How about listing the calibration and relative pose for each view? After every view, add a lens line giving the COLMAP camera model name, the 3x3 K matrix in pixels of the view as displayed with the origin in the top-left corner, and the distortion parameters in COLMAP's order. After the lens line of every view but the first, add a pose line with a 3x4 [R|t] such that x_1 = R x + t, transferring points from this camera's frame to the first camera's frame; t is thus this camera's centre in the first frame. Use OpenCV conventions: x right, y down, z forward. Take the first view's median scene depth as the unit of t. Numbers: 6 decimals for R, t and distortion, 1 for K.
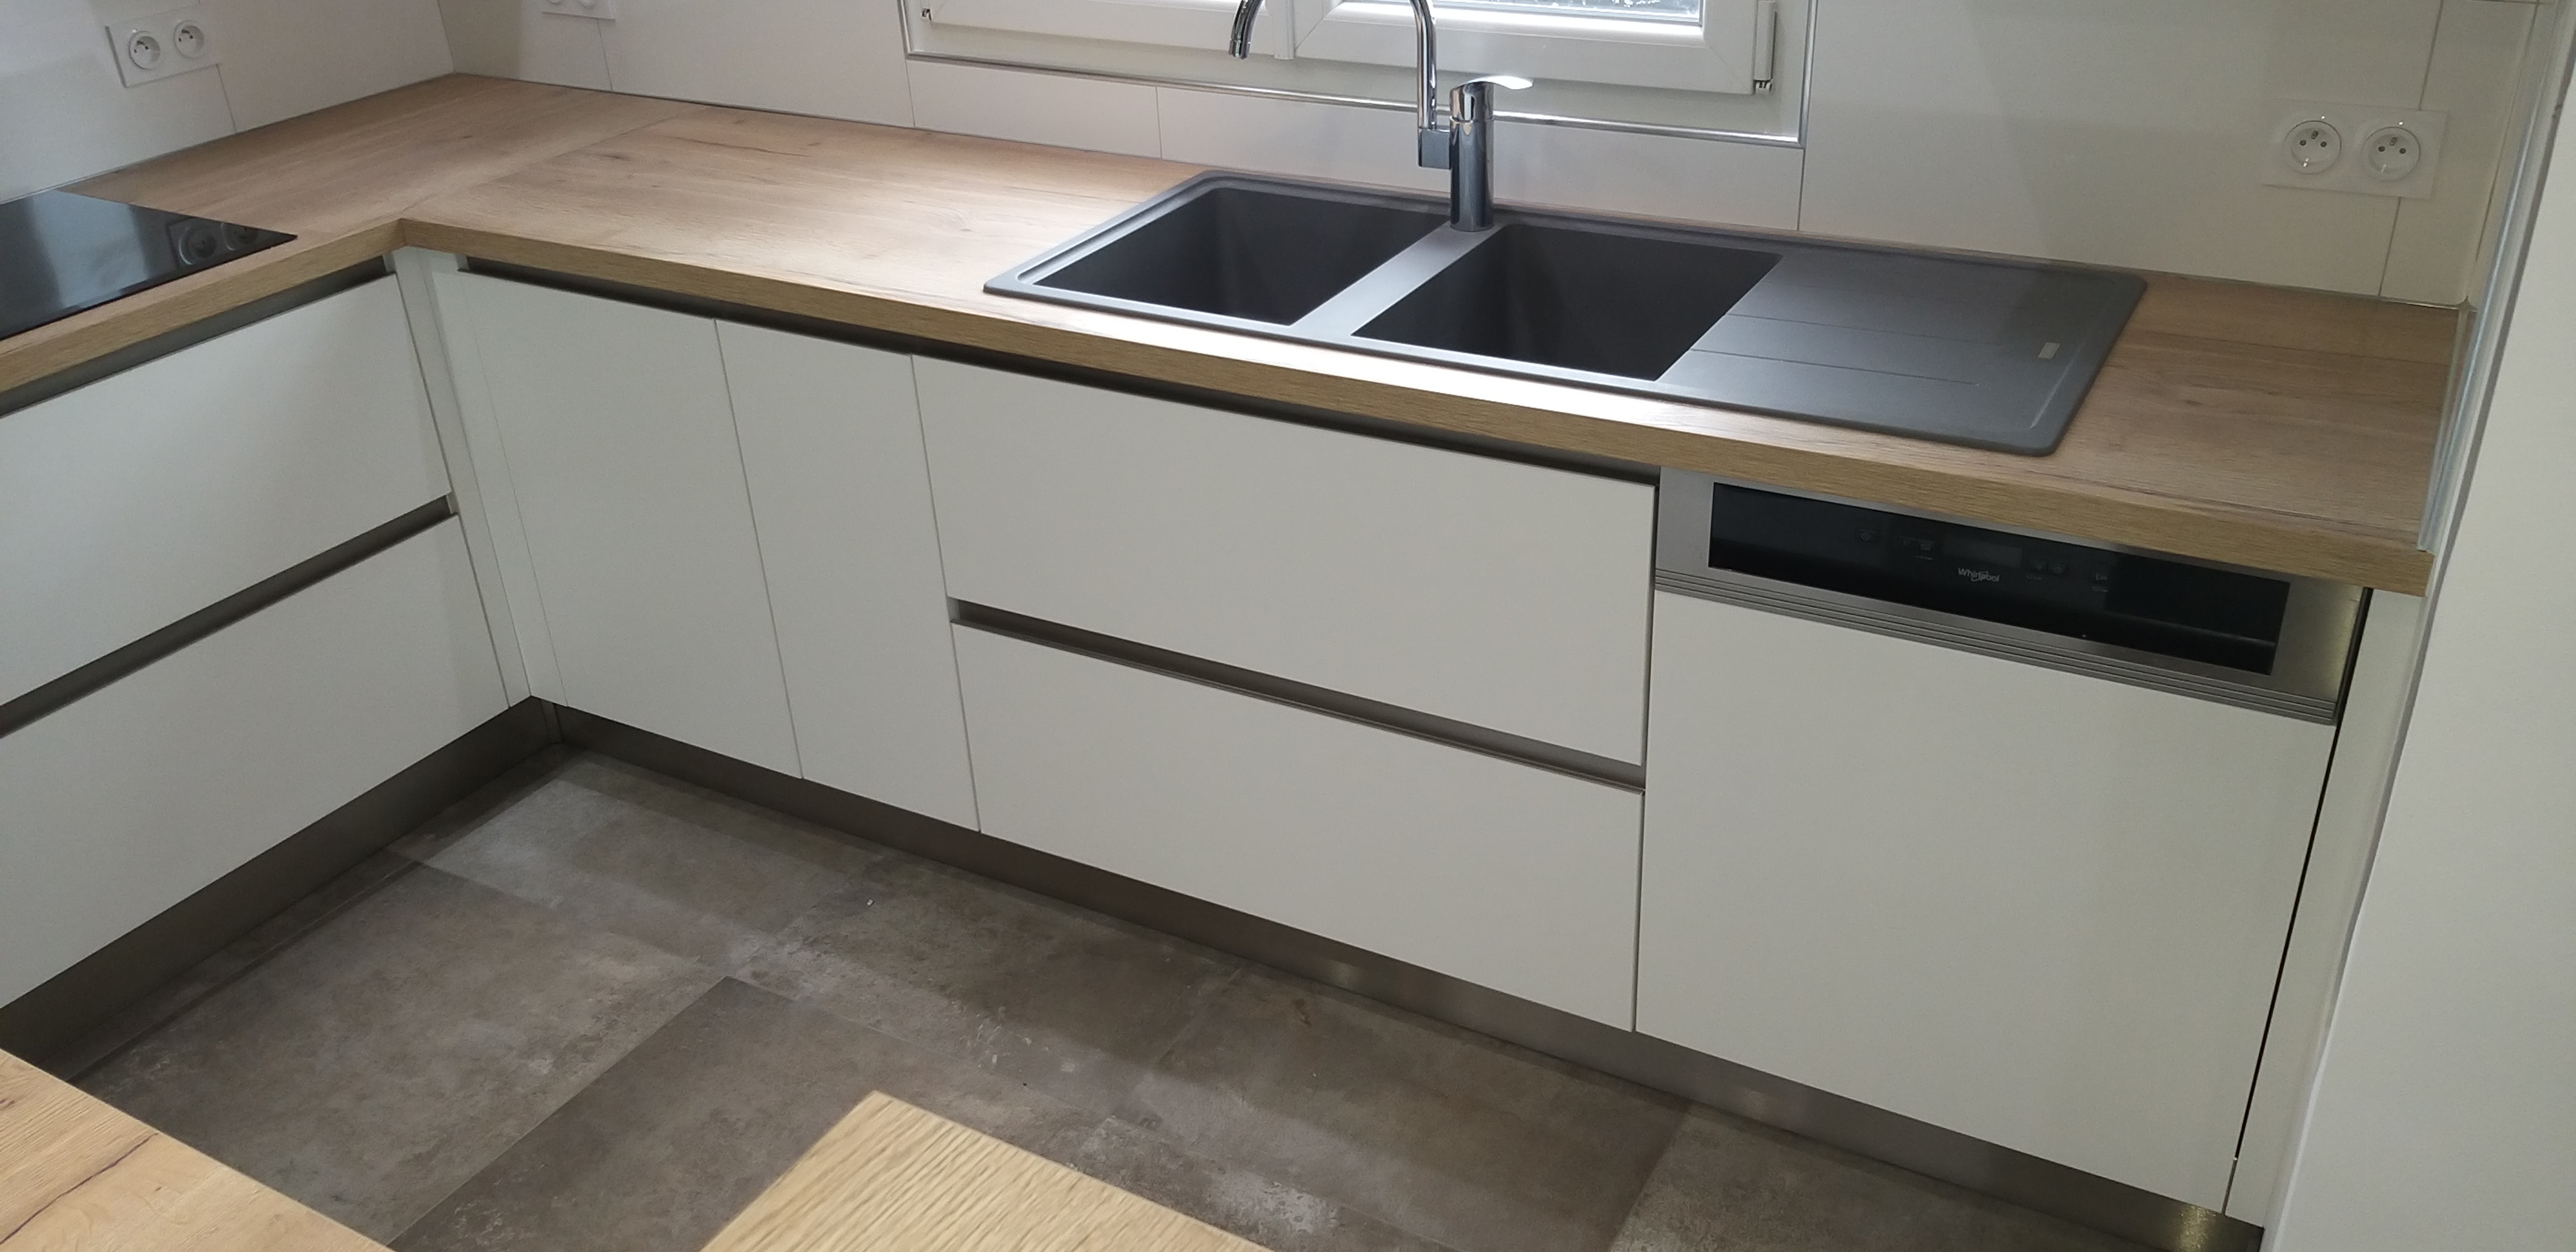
lens RADIAL K [[2017.8, 0, 1282.2], [0, 2017.8, 627.5], [0, 0, 1]] dist [0.040820, -0.084623]
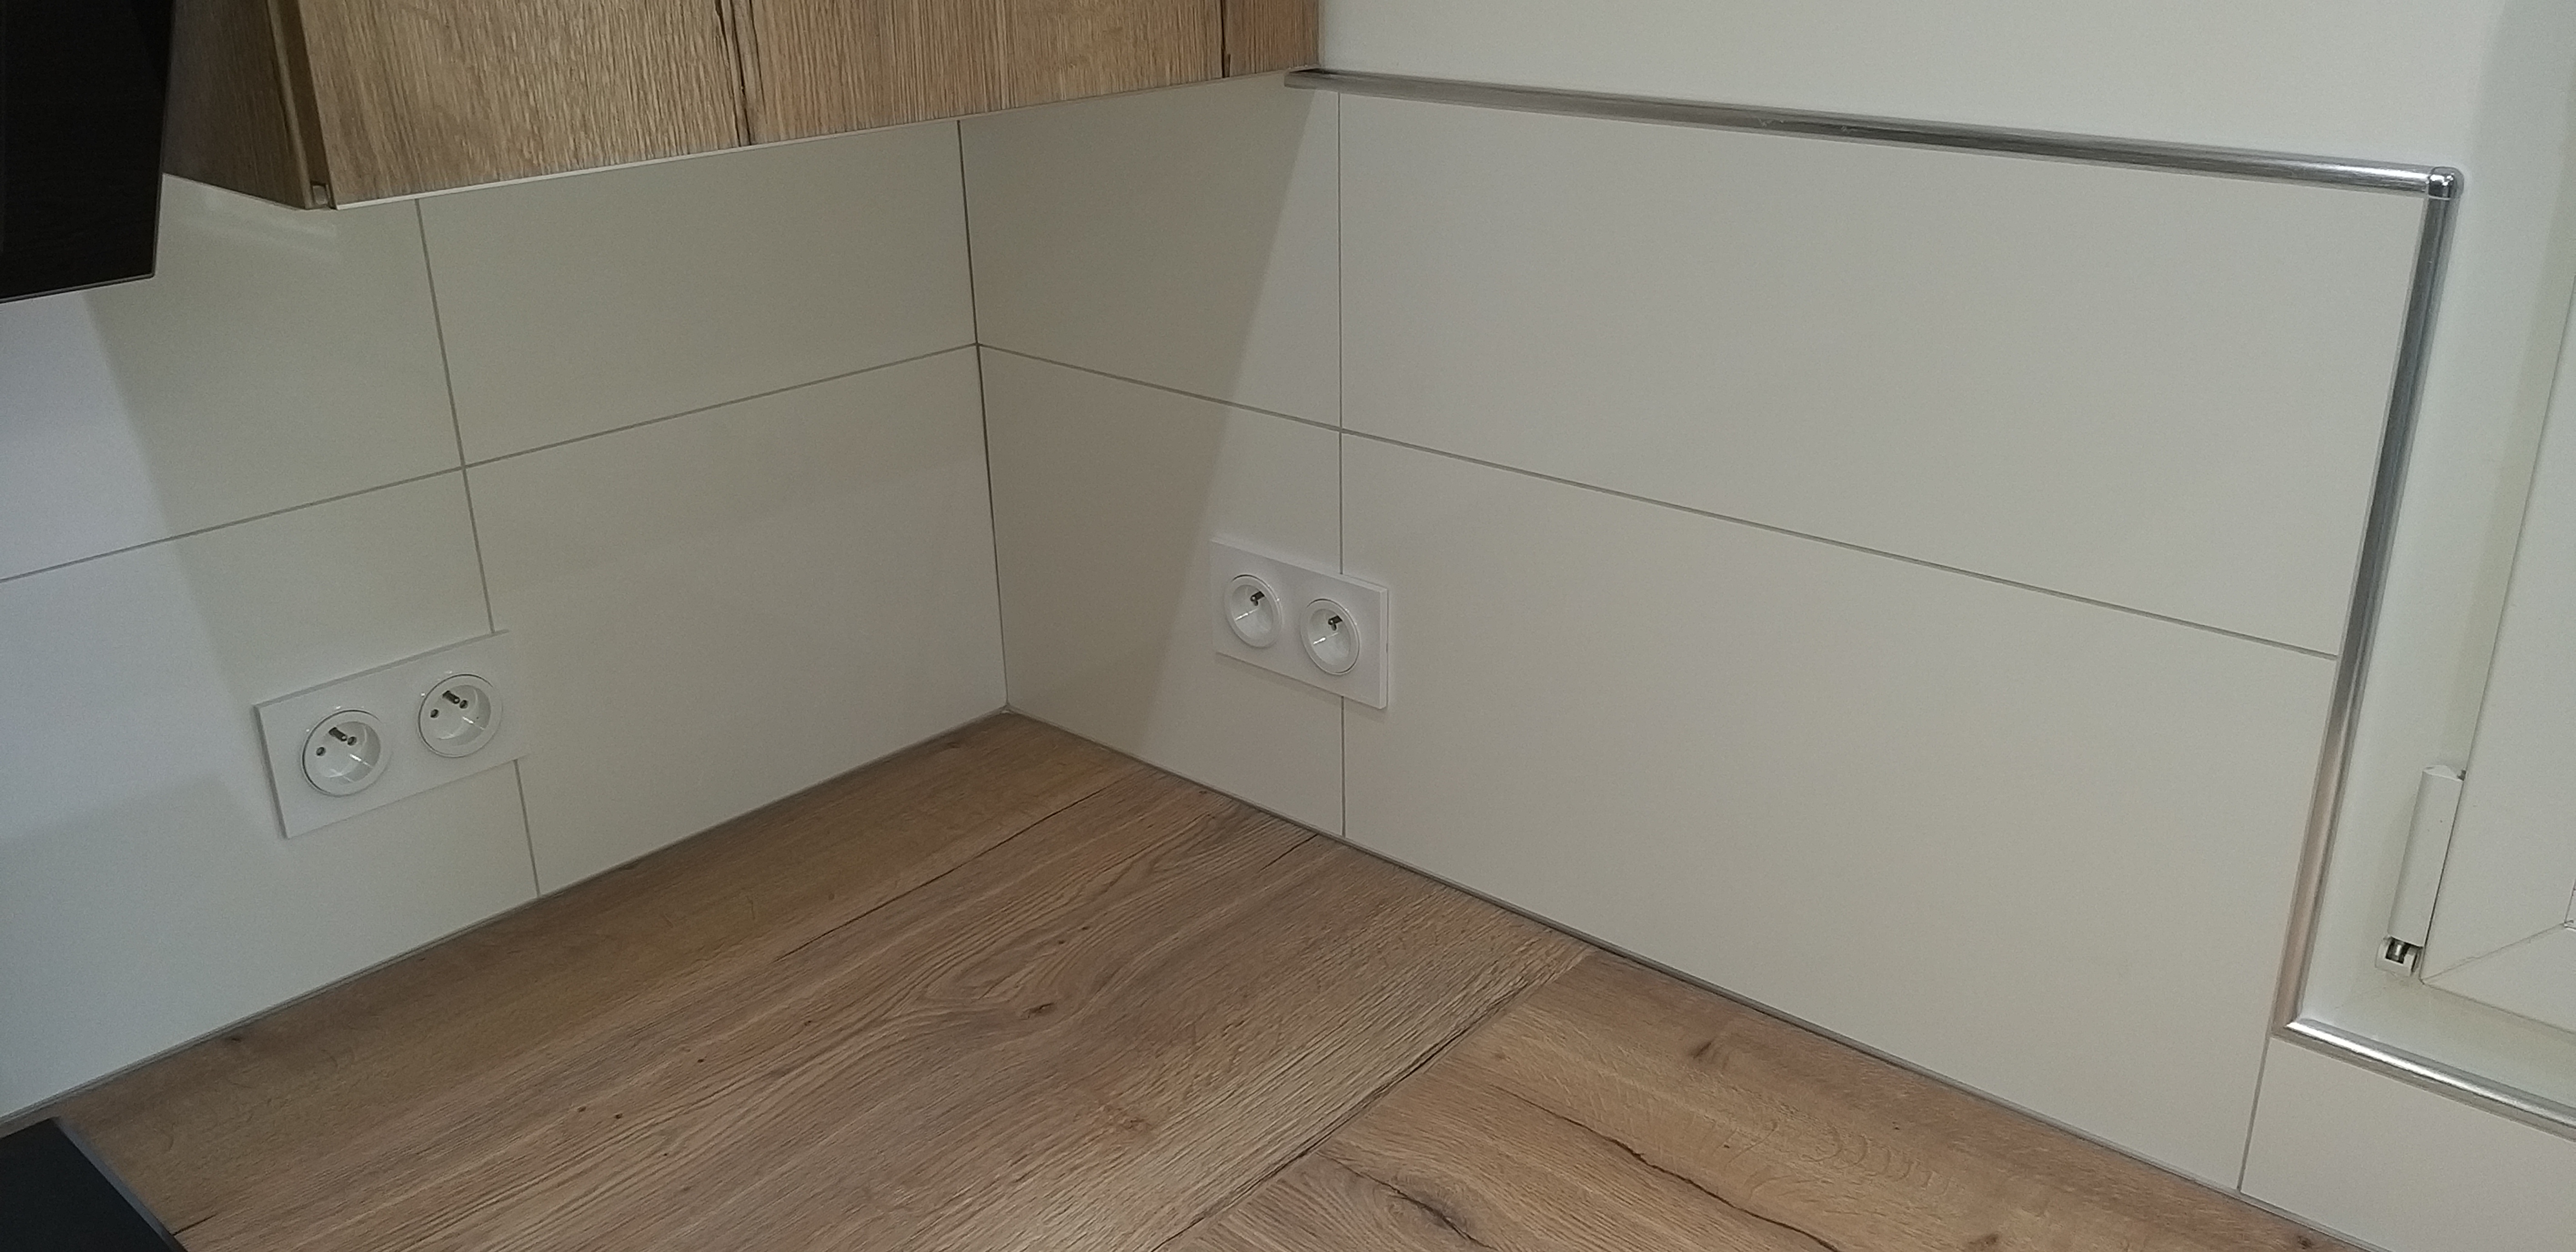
lens RADIAL K [[2017.8, 0, 1288.5], [0, 2017.8, 626.0], [0, 0, 1]] dist [0.040820, -0.084623]
pose [[0.978225, 0.101231, -0.181186, -0.292070], [-0.119559, 0.988438, -0.093247, -0.292905], [0.169651, 0.112879, 0.979018, 0.609919]]
